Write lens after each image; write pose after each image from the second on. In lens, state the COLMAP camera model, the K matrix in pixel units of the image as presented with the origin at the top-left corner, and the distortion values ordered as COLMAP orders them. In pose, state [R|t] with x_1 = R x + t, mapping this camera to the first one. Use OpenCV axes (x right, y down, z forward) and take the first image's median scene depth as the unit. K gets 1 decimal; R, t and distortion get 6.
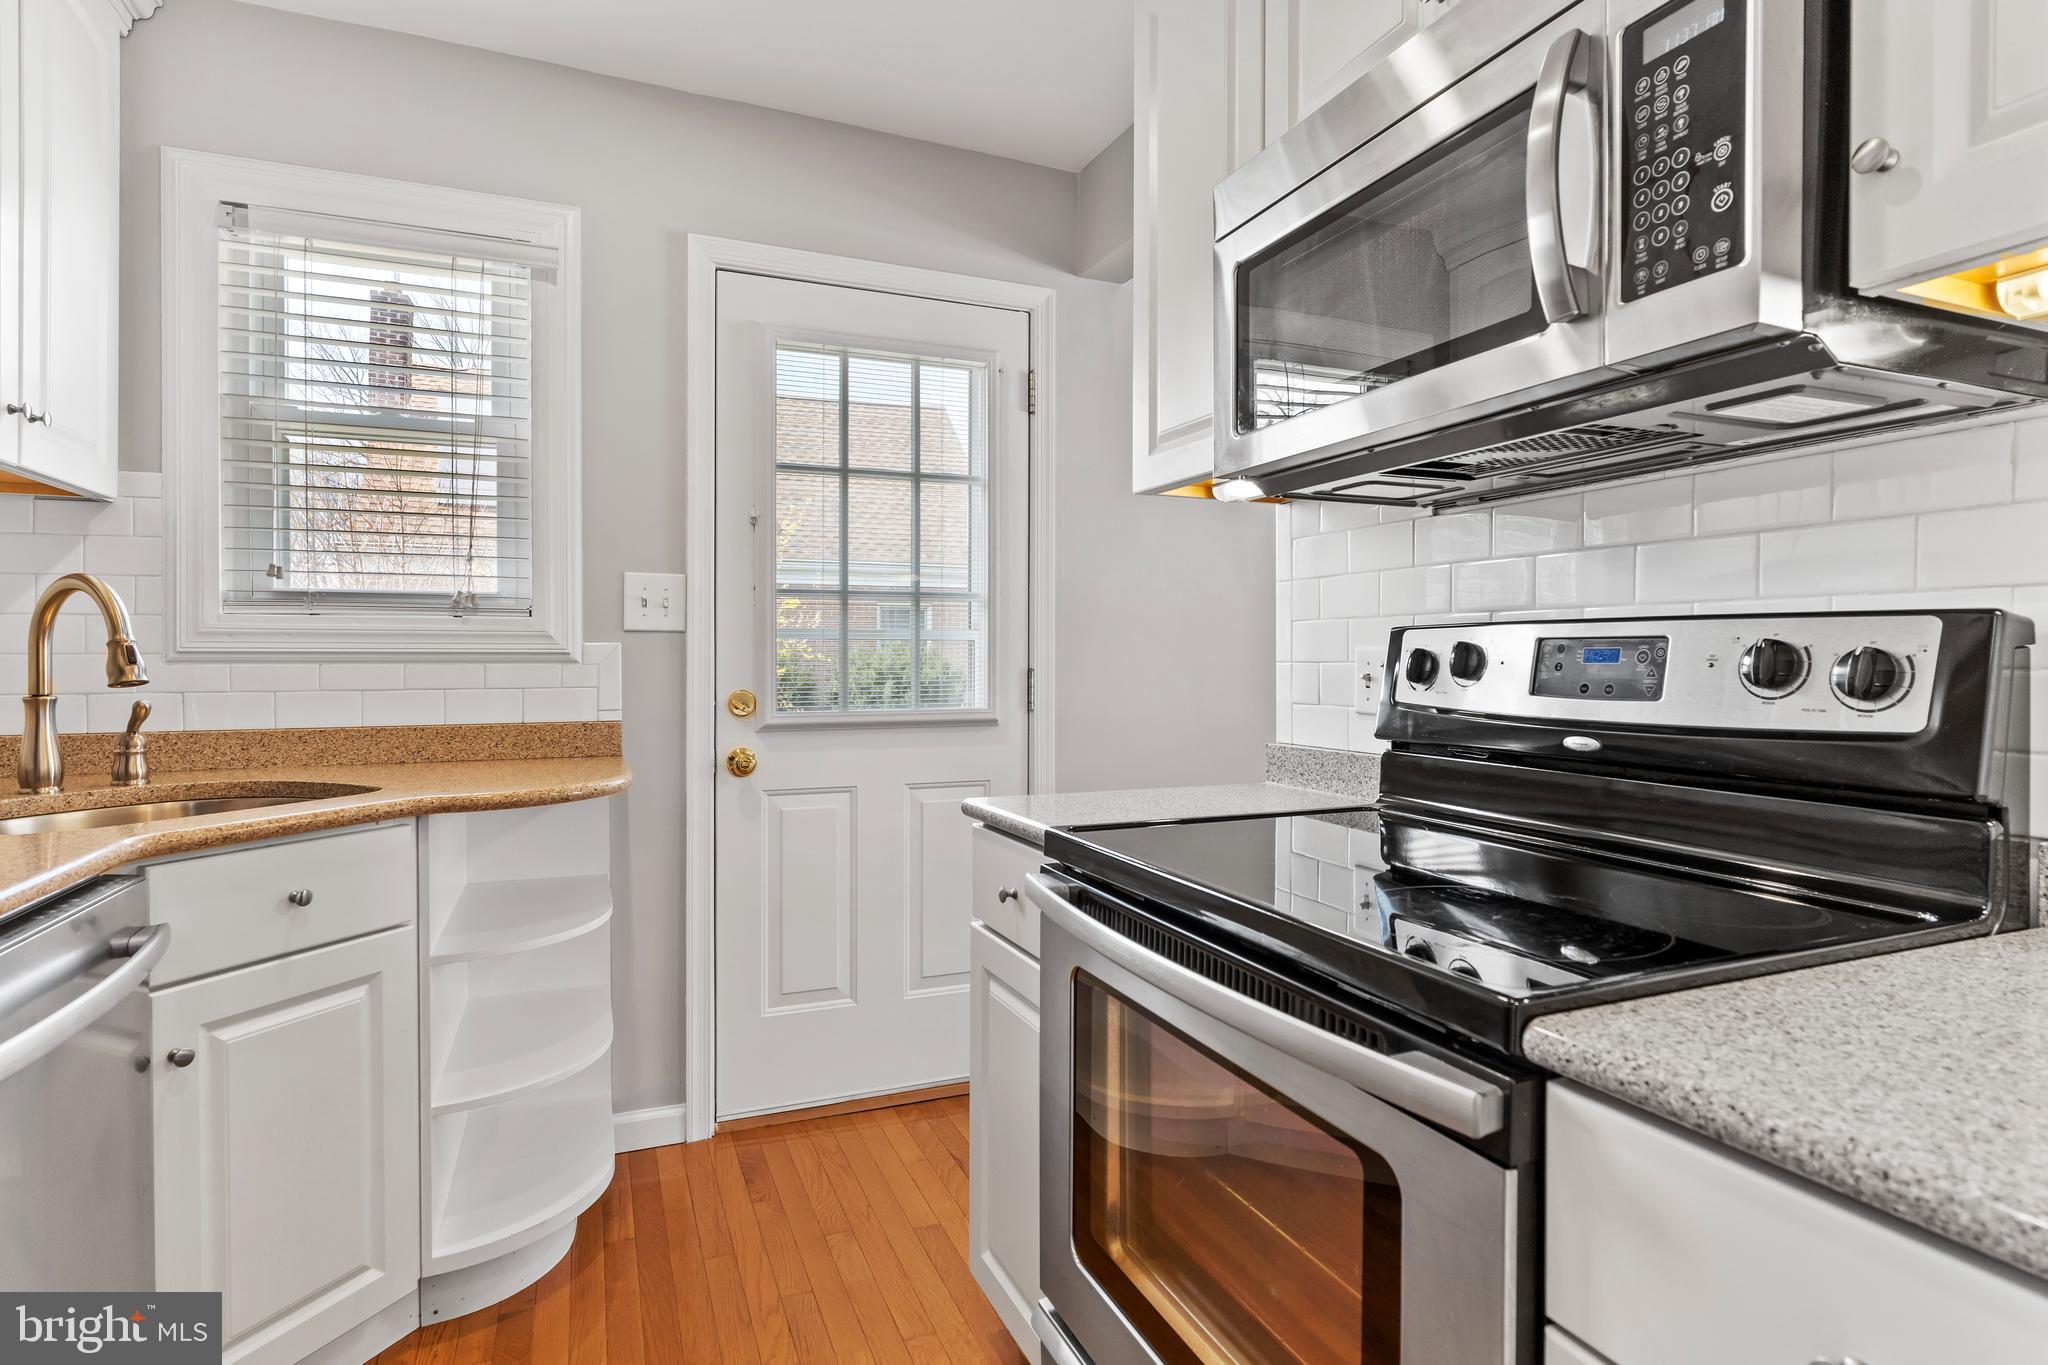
lens RADIAL K [[1053.7, 0, 1024.0], [0, 1053.7, 682.5], [0, 0, 1]] dist [-0.001014, 0.000017]
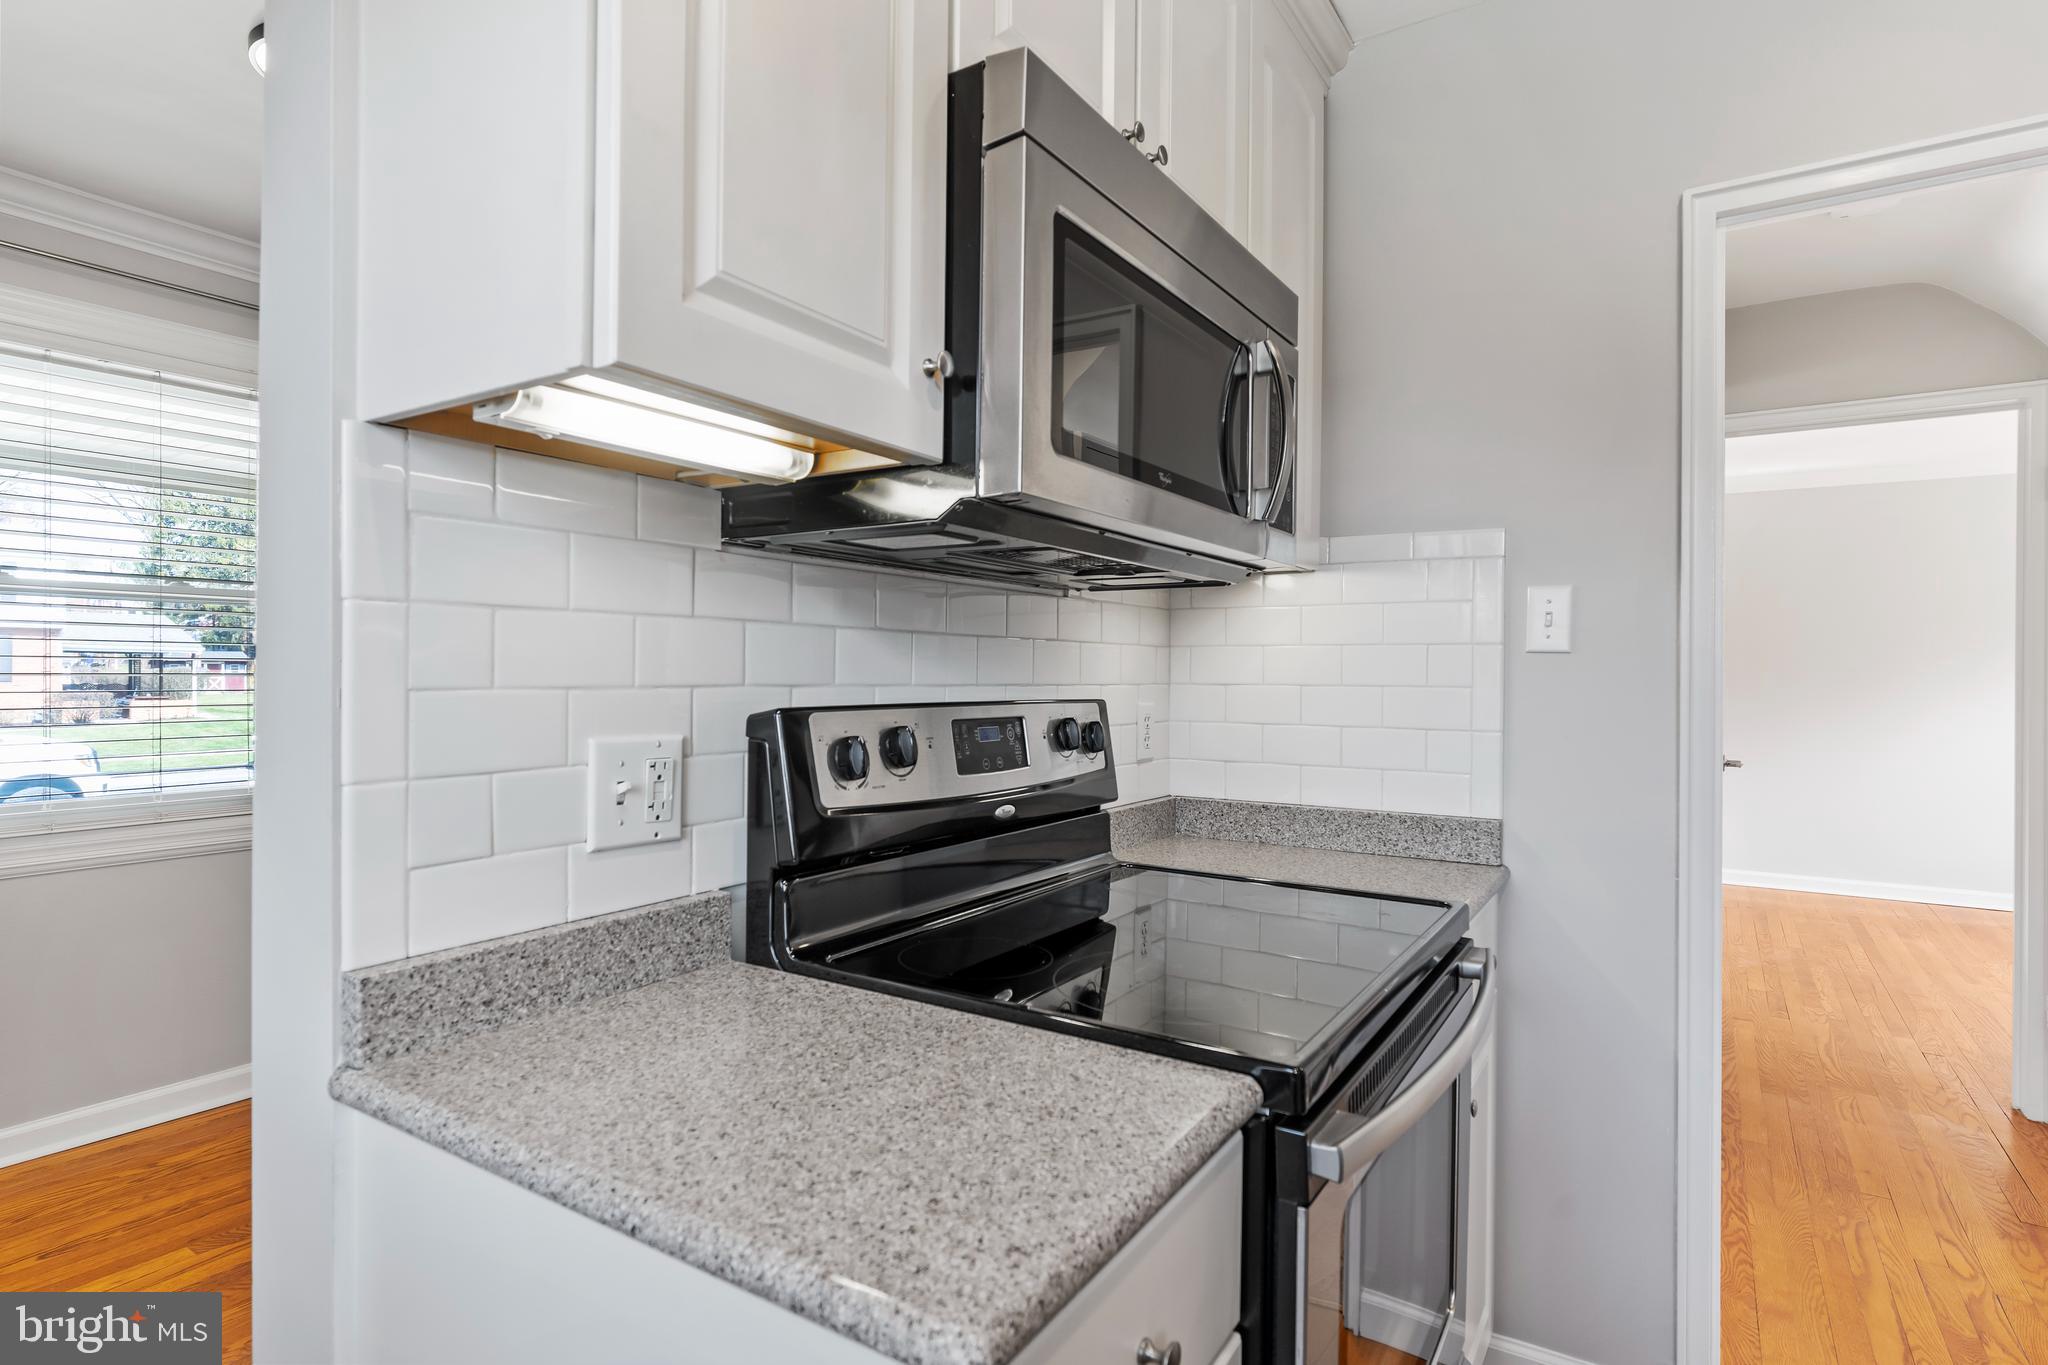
lens RADIAL K [[1053.7, 0, 1024.0], [0, 1053.7, 682.5], [0, 0, 1]] dist [-0.001014, 0.000017]
pose [[-0.558769, -0.014080, 0.829204, -0.374995], [0.011550, 0.999627, 0.024756, -0.095997], [-0.829243, 0.023410, -0.558397, 1.407114]]
